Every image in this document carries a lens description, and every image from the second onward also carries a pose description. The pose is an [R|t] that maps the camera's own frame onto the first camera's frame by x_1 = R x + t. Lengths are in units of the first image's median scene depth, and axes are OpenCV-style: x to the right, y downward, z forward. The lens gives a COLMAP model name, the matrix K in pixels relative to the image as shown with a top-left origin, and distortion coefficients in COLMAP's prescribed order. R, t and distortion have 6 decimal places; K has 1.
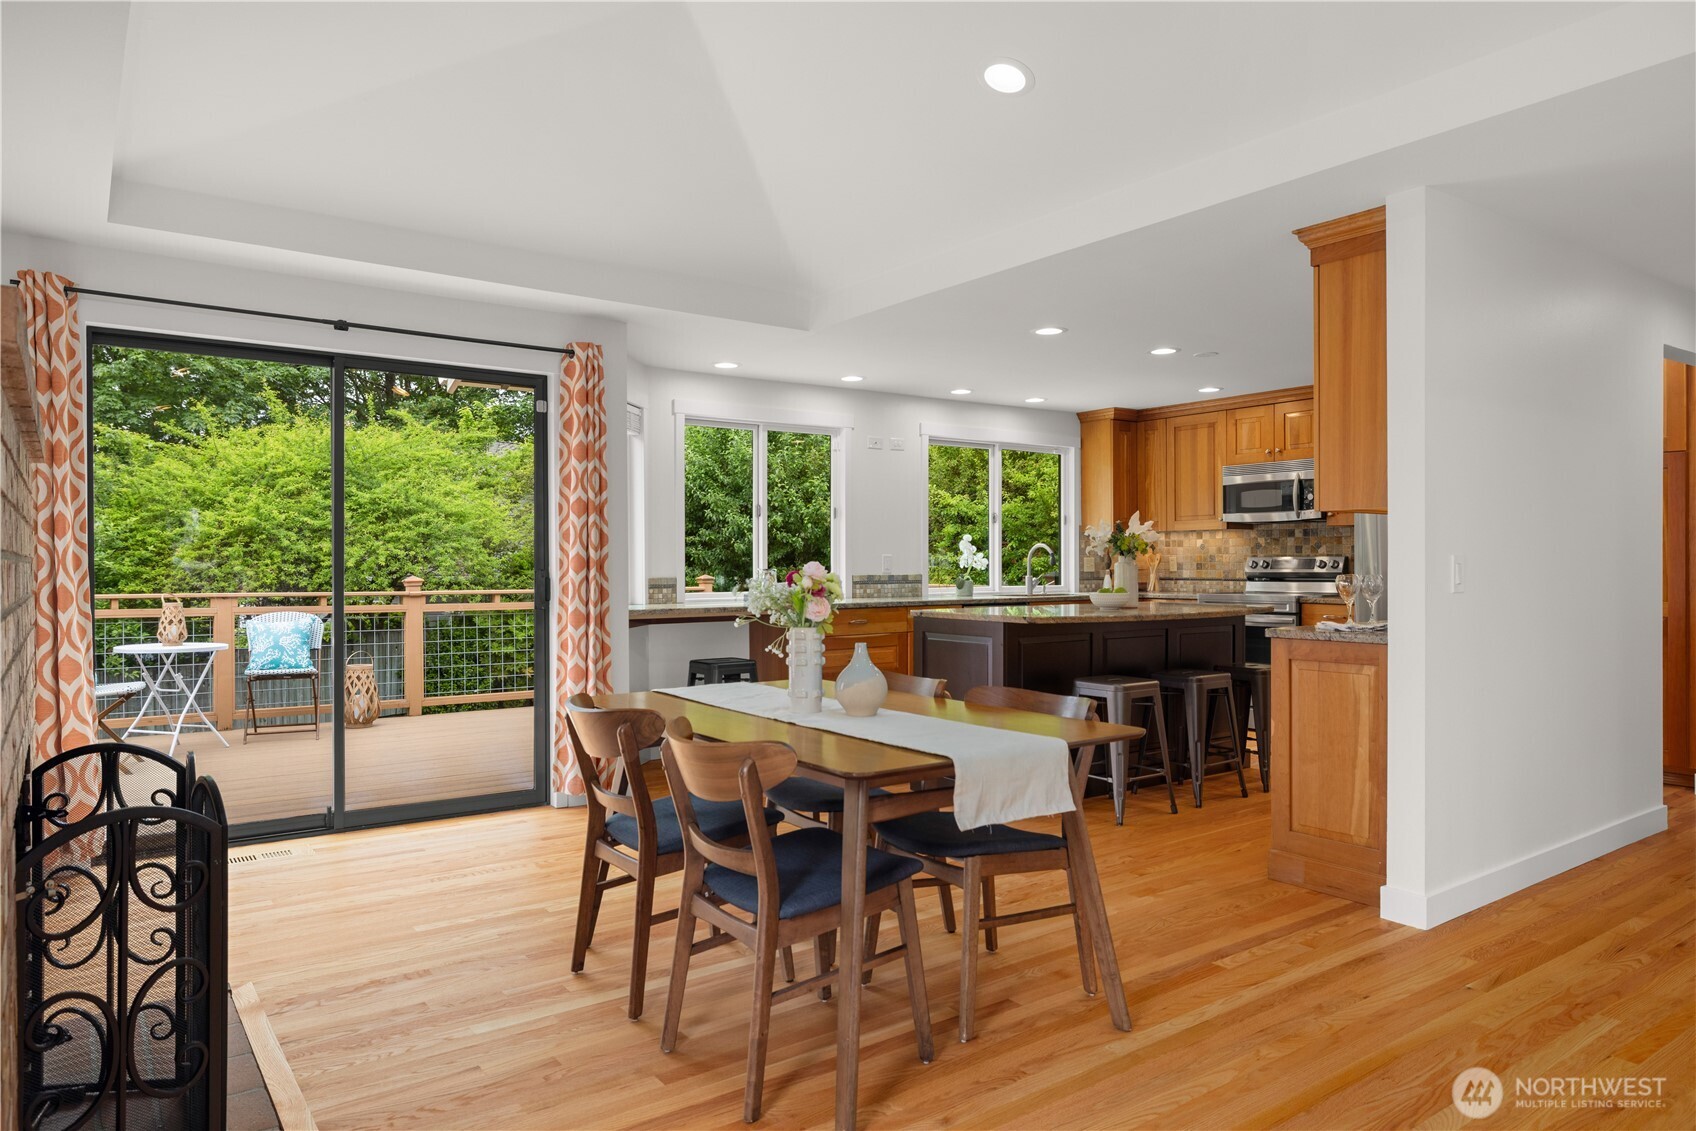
lens RADIAL K [[1070.7, 0, 843.7], [0, 1070.7, 567.7], [0, 0, 1]] dist [0.003833, 0.000742]
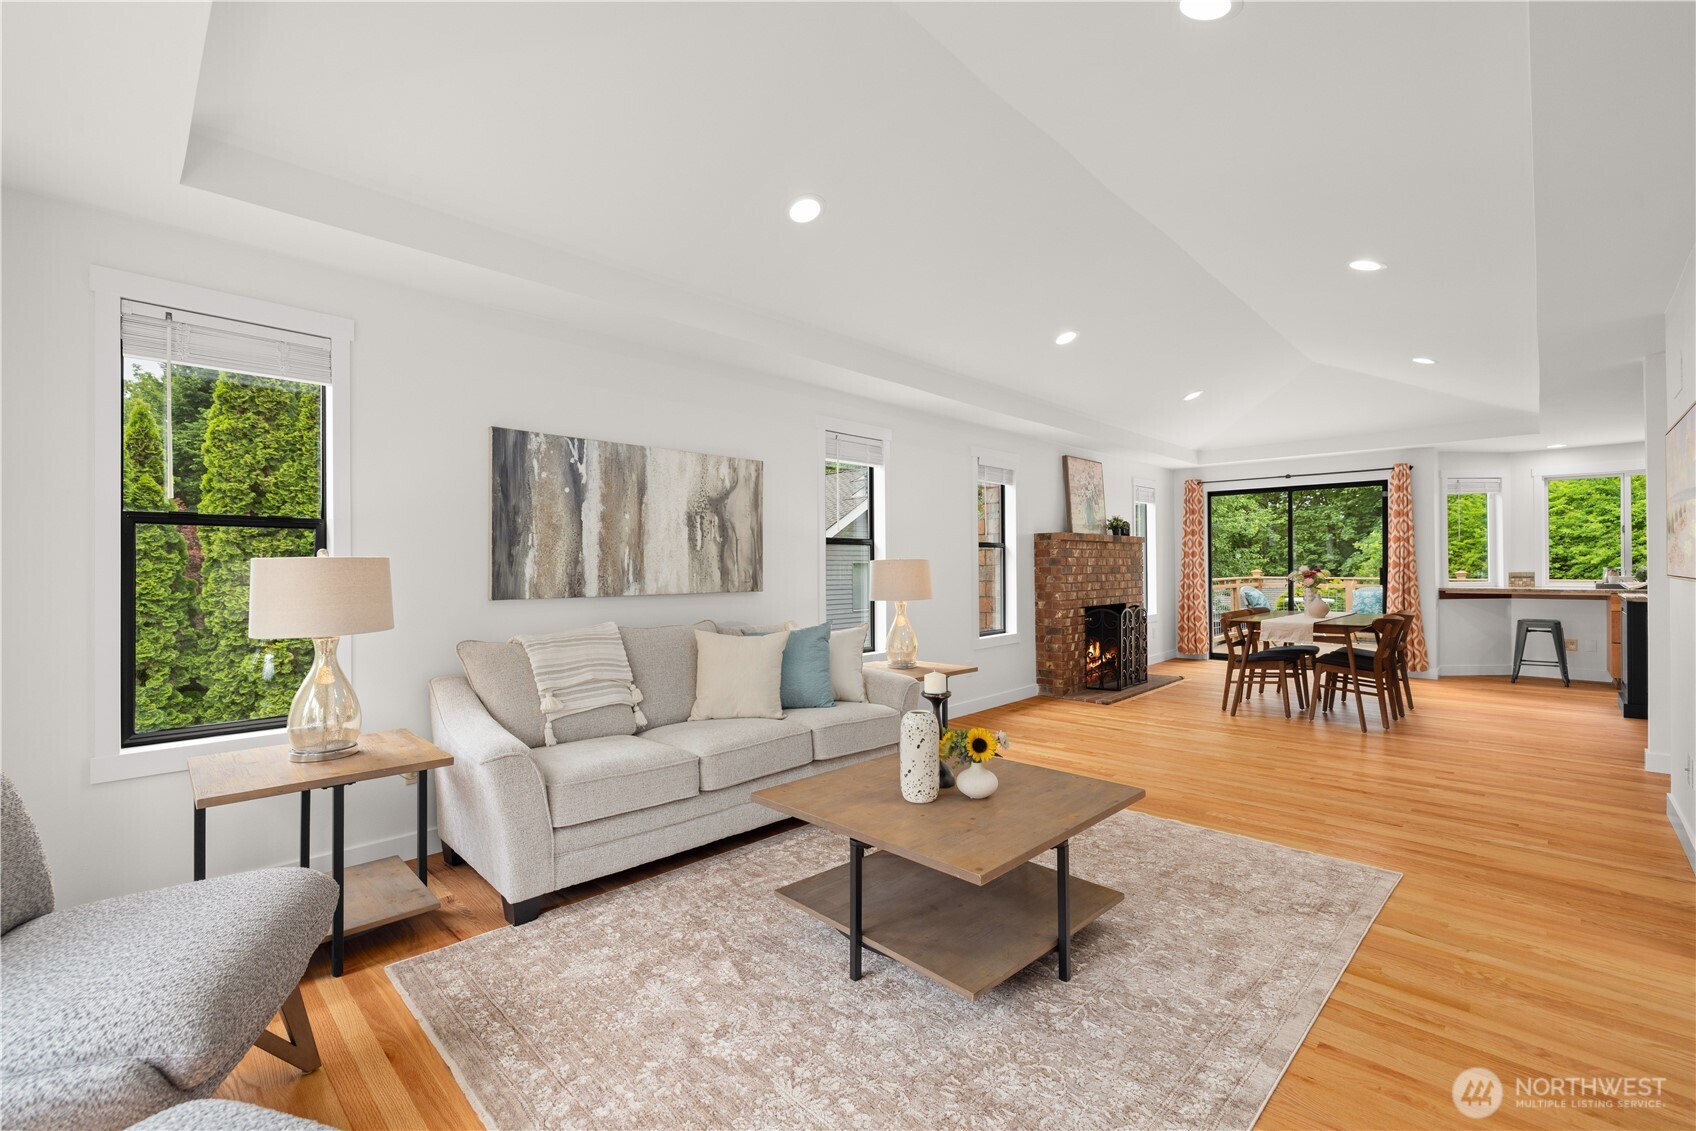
lens RADIAL K [[708.1, 0, 858.6], [0, 708.1, 562.4], [0, 0, 1]] dist [-0.000433, 0.000270]
pose [[0.169519, 0.001993, -0.985525, 0.675222], [-0.001669, 0.999997, 0.001735, -0.005895], [0.985525, 0.001350, 0.169522, -0.226557]]
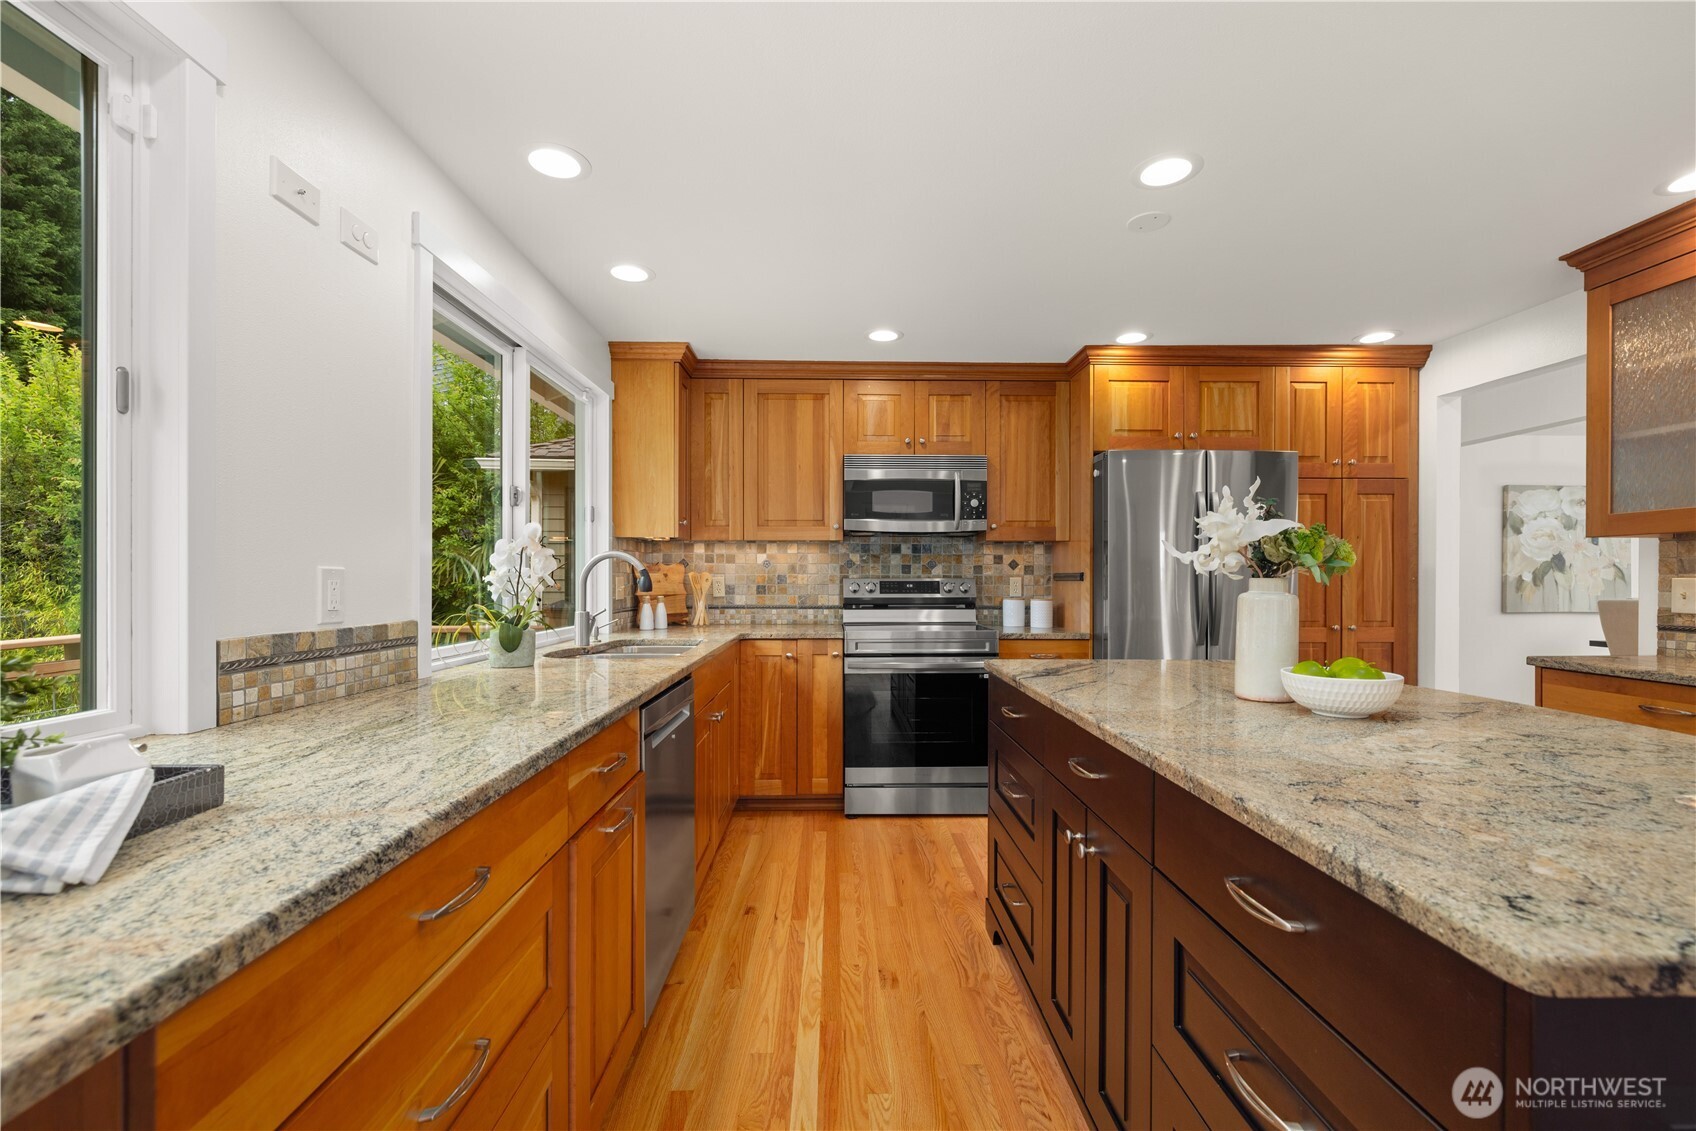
lens RADIAL K [[708.1, 0, 856.7], [0, 708.1, 581.3], [0, 0, 1]] dist [-0.000433, 0.000270]
pose [[0.554931, 0.001598, 0.831895, -0.046478], [0.000592, 0.999997, -0.002315, -0.006698], [-0.831896, 0.001777, 0.554929, 0.735743]]
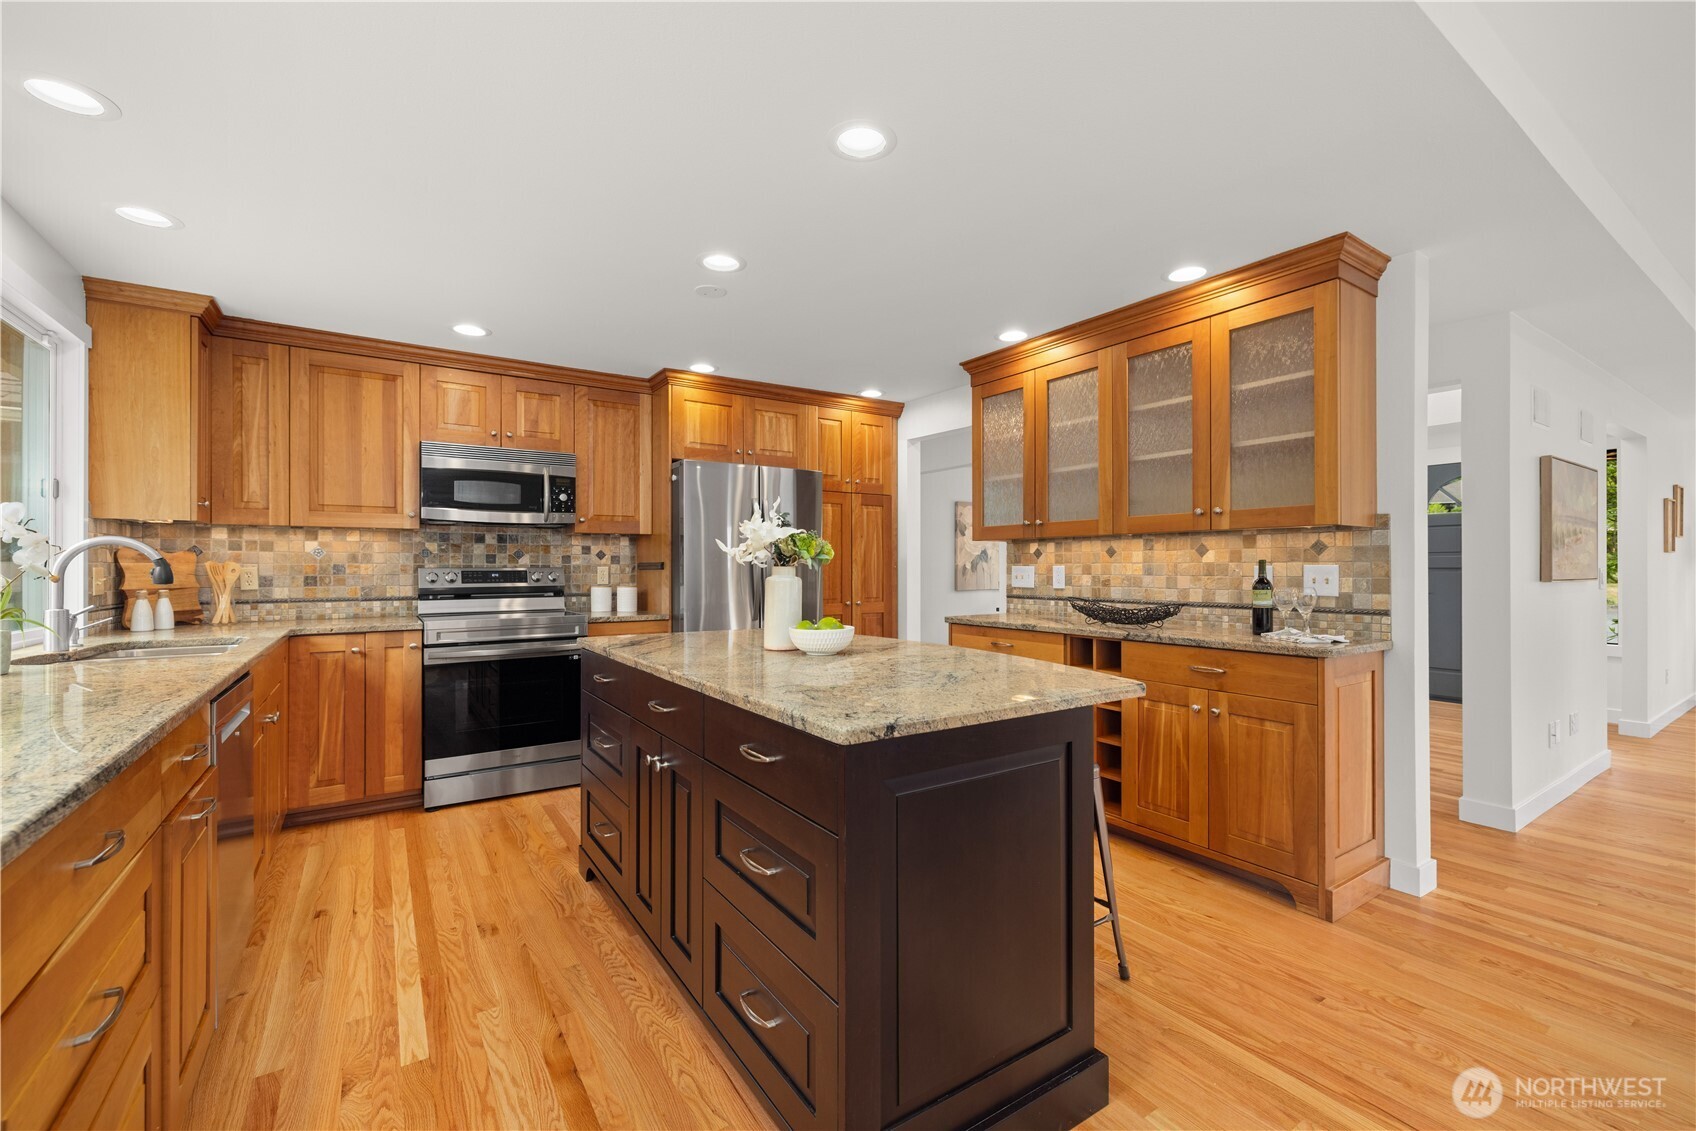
lens RADIAL K [[708.1, 0, 849.0], [0, 708.1, 562.9], [0, 0, 1]] dist [-0.000433, 0.000270]
pose [[0.028740, 0.010755, 0.999529, -0.112180], [0.007110, 0.999915, -0.010963, -0.006010], [-0.999562, 0.007422, 0.028661, 0.713321]]
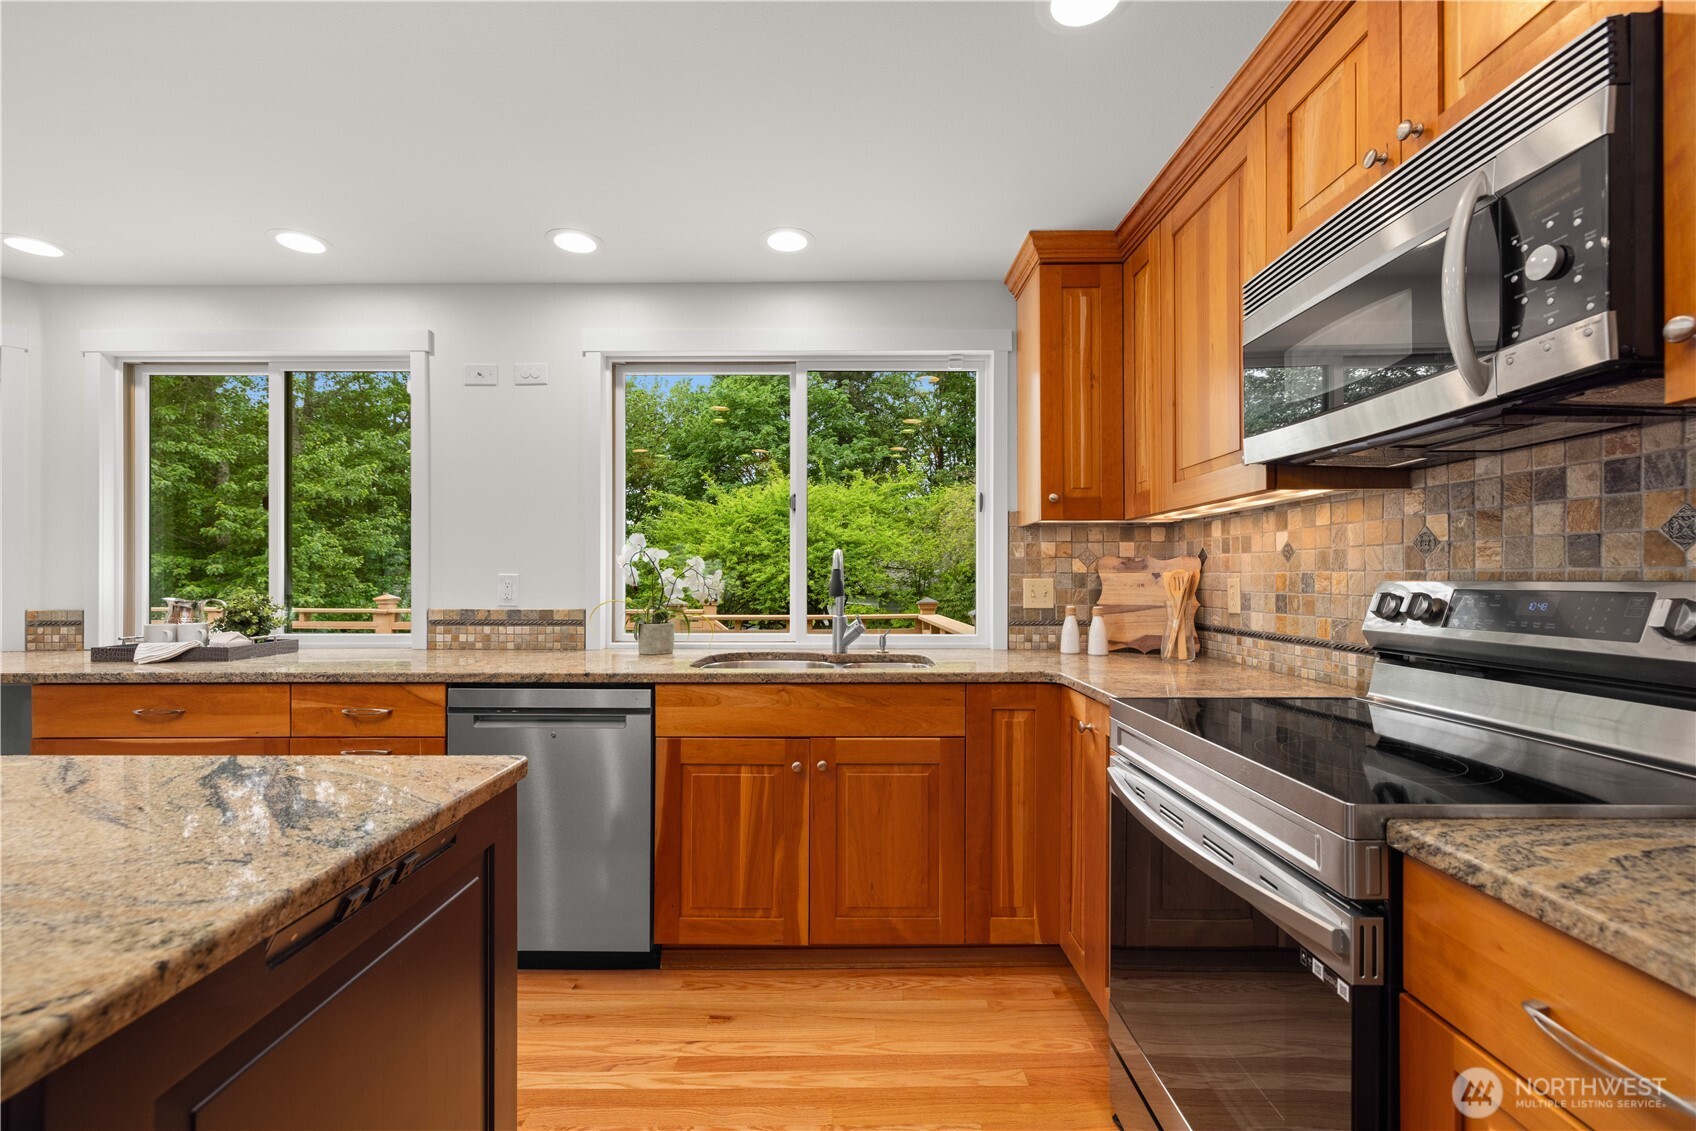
lens RADIAL K [[708.1, 0, 837.9], [0, 708.1, 577.2], [0, 0, 1]] dist [-0.000433, 0.000270]
pose [[0.813093, 0.003110, -0.582125, 0.384014], [-0.005526, 0.999982, -0.002376, -0.009892], [0.582107, 0.005148, 0.813096, 0.781028]]
